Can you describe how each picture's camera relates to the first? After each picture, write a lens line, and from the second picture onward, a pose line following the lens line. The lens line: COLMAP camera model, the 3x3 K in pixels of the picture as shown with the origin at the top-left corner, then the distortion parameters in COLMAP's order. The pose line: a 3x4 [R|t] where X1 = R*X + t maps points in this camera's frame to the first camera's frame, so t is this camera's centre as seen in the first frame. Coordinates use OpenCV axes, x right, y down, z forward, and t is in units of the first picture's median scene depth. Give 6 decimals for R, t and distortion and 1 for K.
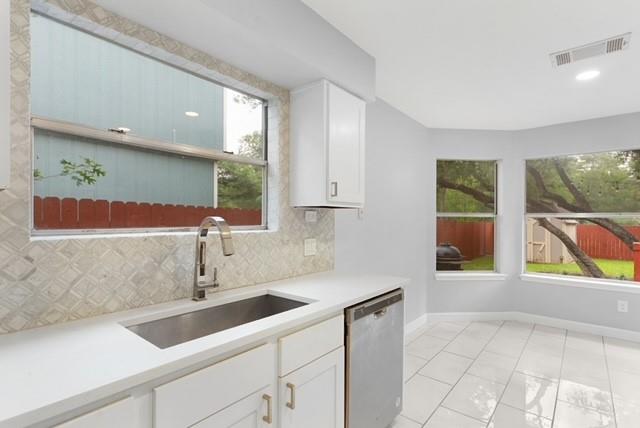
lens RADIAL K [[316.4, 0, 317.2], [0, 316.4, 219.2], [0, 0, 1]] dist [0.005526, 0.001306]
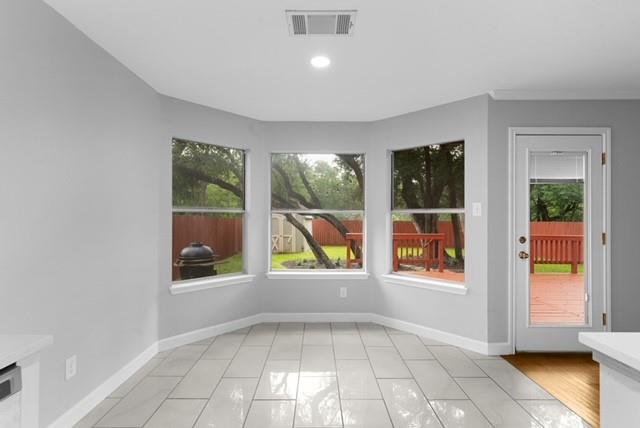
lens RADIAL K [[313.0, 0, 320.0], [0, 313.0, 214.0], [0, 0, 1]] dist [0.004991, 0.000673]
pose [[0.759161, 0.001556, 0.650901, 0.281076], [0.001213, 0.999992, -0.003805, 0.001572], [-0.650902, 0.003678, 0.759153, 0.341928]]
